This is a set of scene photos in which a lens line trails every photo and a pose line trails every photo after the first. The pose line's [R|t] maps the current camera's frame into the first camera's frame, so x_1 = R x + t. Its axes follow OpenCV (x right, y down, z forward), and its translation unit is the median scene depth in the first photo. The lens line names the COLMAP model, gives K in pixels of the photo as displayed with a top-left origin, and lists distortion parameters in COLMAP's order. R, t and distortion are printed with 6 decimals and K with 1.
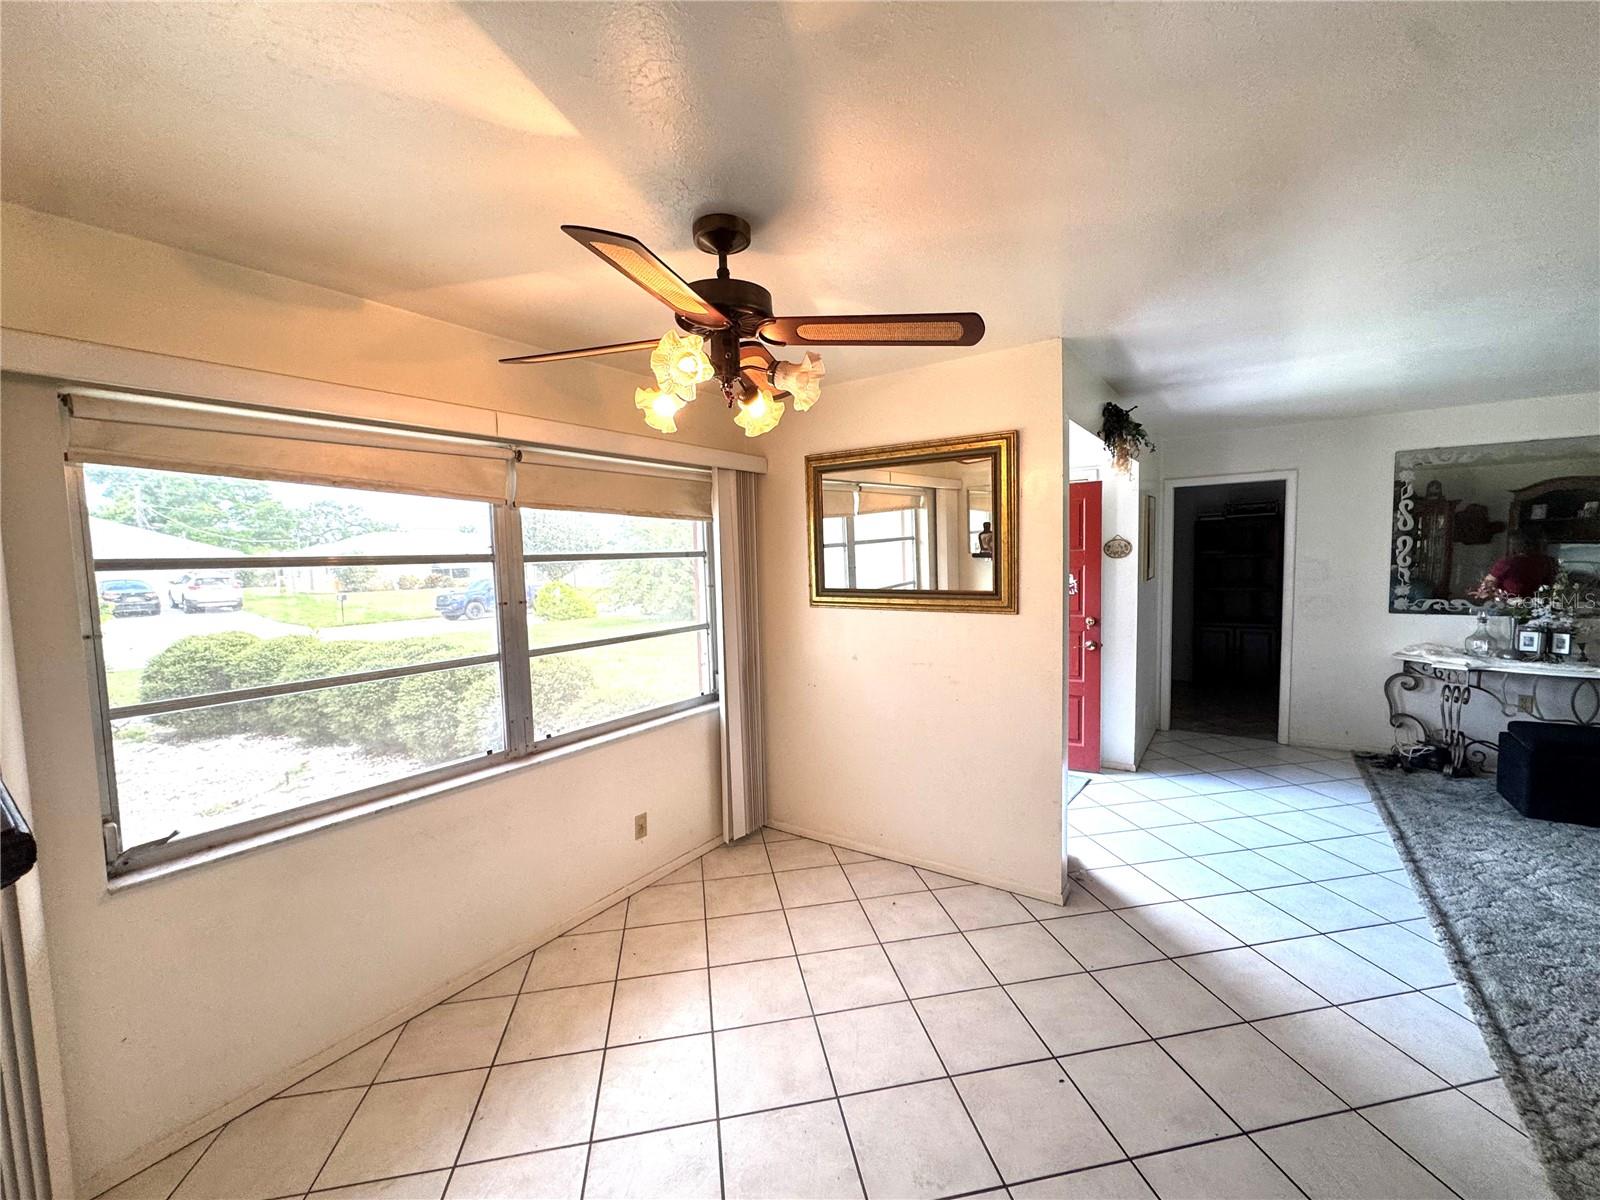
lens RADIAL K [[646.1, 0, 800.0], [0, 646.1, 600.0], [0, 0, 1]] dist [-0.000905, -0.000393]
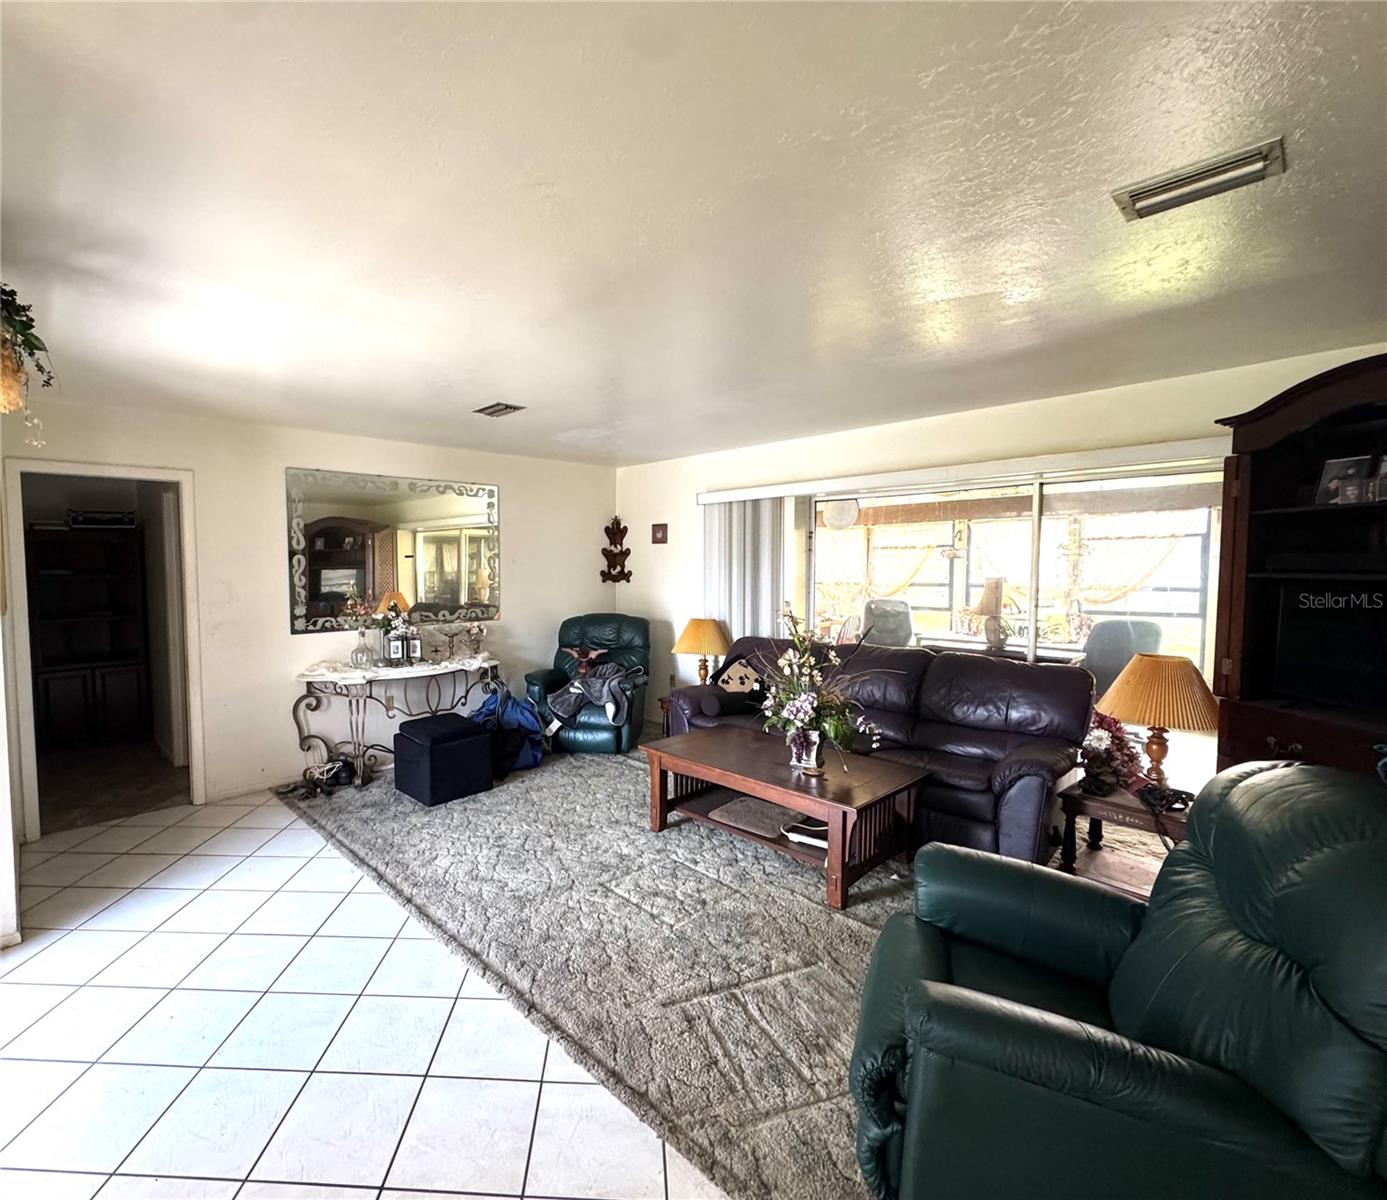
lens RADIAL K [[707.0, 0, 693.5], [0, 707.0, 600.0], [0, 0, 1]] dist [-0.000406, -0.000767]
pose [[0.242196, -0.033149, 0.969661, 0.042429], [0.070349, 0.997386, 0.016526, -0.006857], [-0.967674, 0.064212, 0.243895, 0.171085]]
